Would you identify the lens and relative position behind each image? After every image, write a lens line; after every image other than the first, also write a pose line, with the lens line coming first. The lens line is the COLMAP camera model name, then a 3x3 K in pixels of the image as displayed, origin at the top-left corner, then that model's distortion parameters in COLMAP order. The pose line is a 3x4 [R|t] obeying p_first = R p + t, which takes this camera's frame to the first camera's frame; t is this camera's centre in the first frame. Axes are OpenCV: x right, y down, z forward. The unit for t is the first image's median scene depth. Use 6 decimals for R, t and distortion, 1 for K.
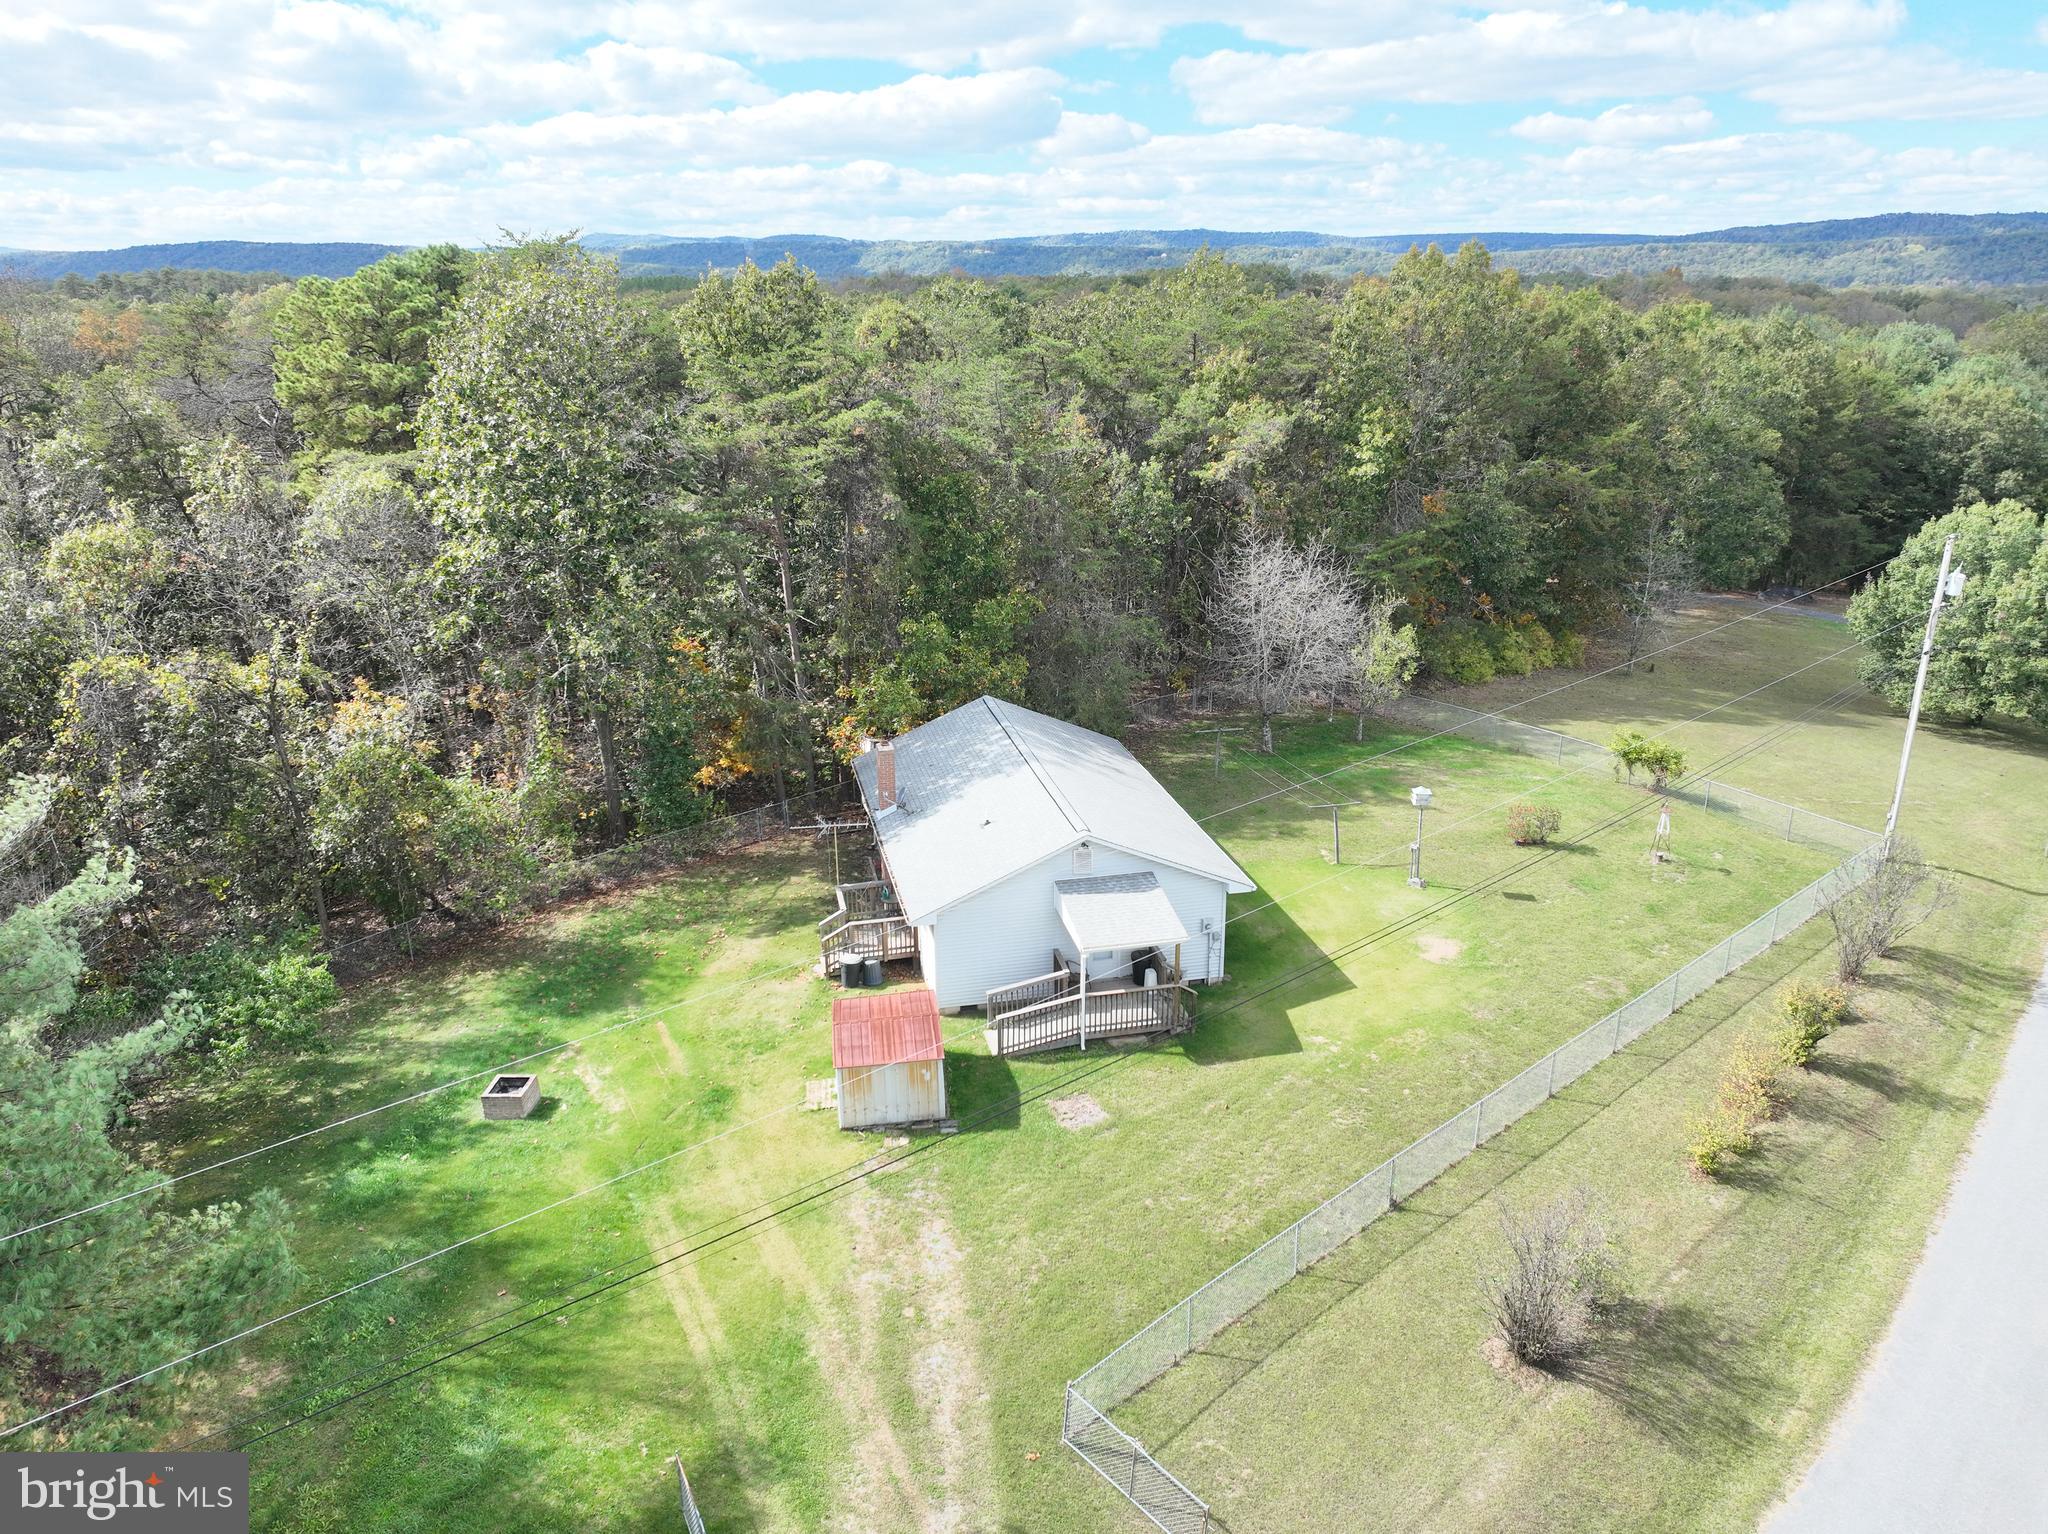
lens RADIAL K [[1418.3, 0, 1024.0], [0, 1418.3, 767.0], [0, 0, 1]] dist [0.001905, 0.010476]
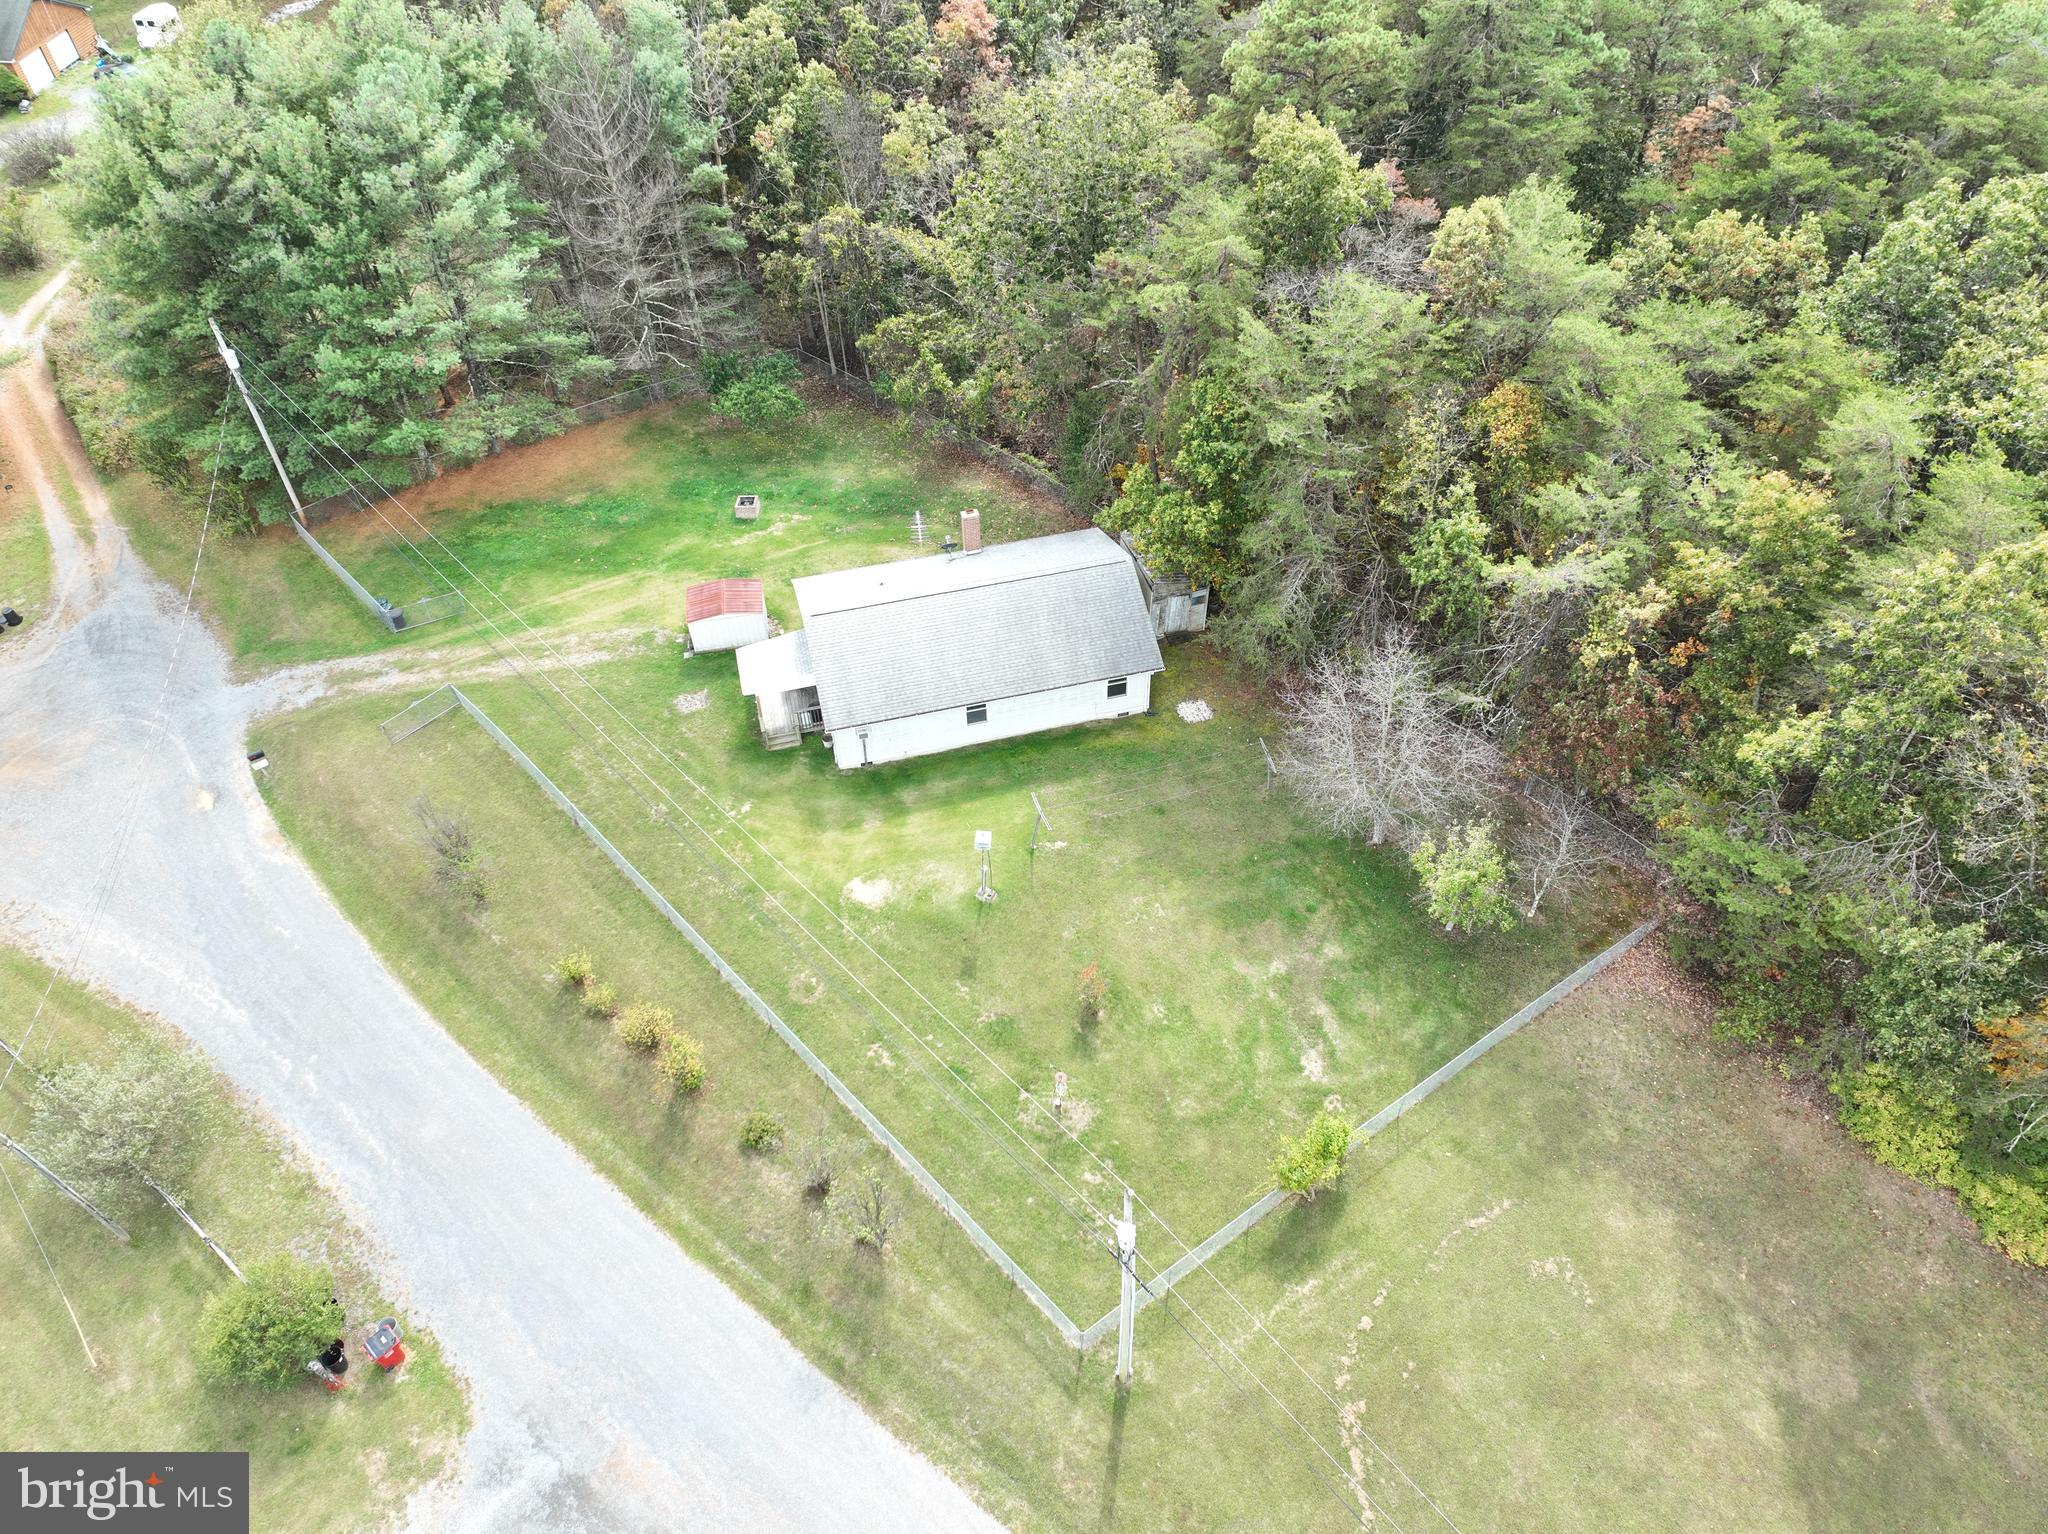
lens RADIAL K [[1439.0, 0, 1028.8], [0, 1439.0, 763.6], [0, 0, 1]] dist [-0.002299, 0.012530]
pose [[0.029886, 0.722457, -0.690770, 1.218683], [-0.312034, 0.663286, 0.680211, -0.956908], [0.949601, 0.195215, 0.245254, 0.886616]]
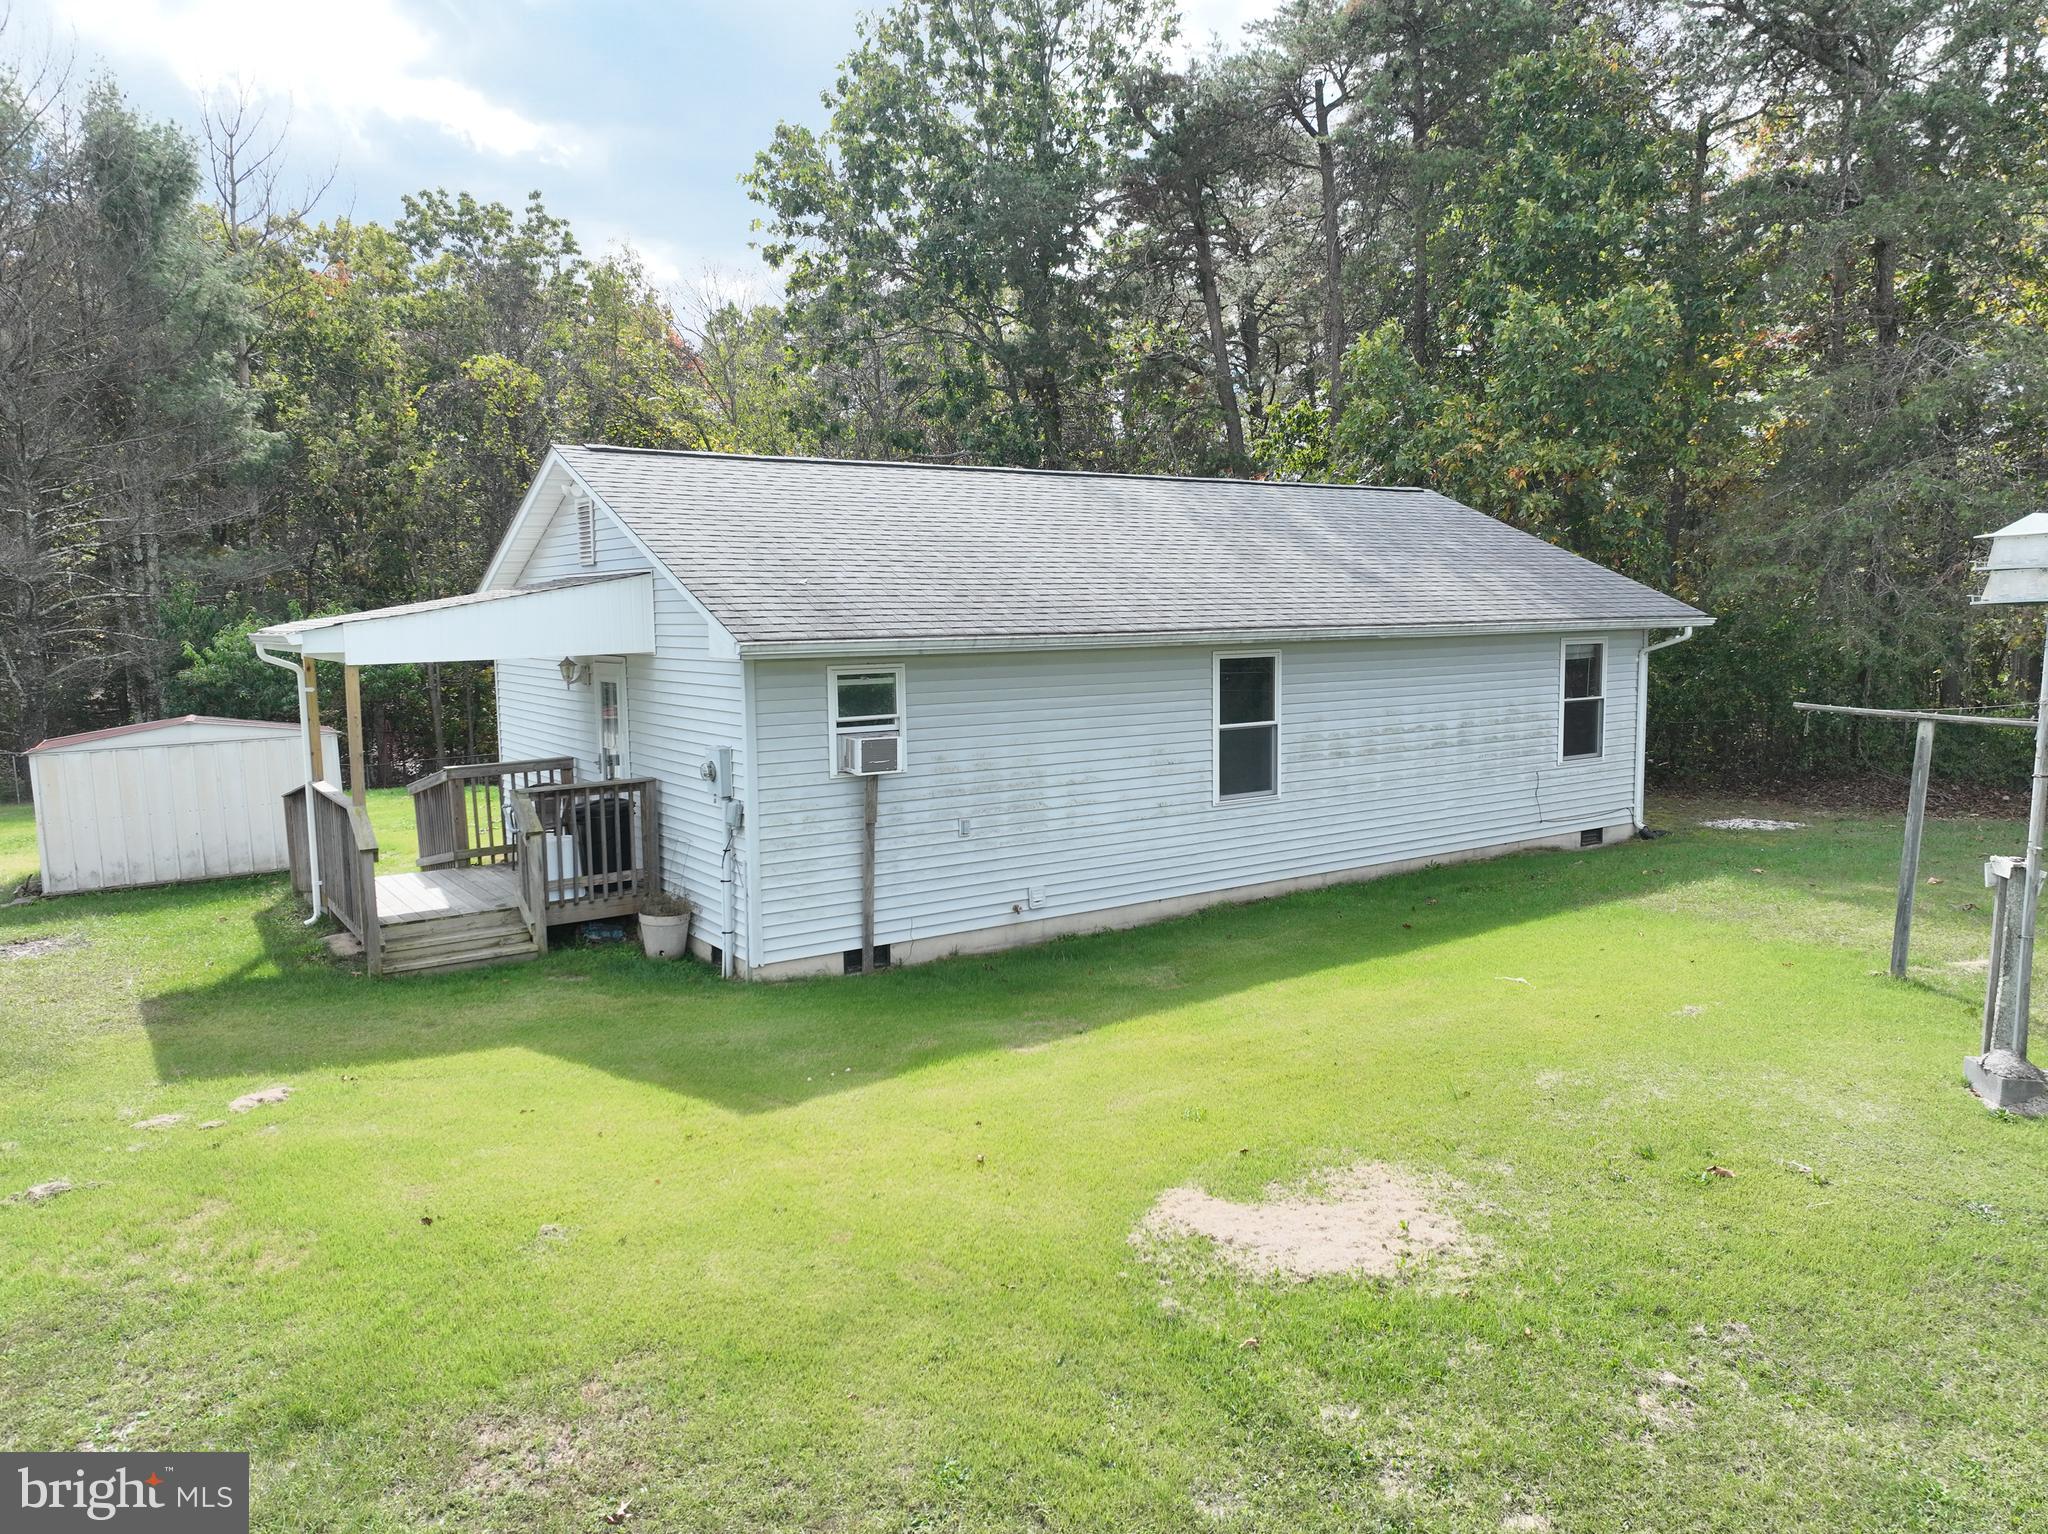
lens RADIAL K [[1439.0, 0, 1028.8], [0, 1439.0, 763.6], [0, 0, 1]] dist [-0.002299, 0.012530]
pose [[0.365418, 0.111741, -0.924112, 0.474041], [-0.296729, 0.954960, -0.001863, 0.095483], [0.882282, 0.274892, 0.382116, 0.989886]]
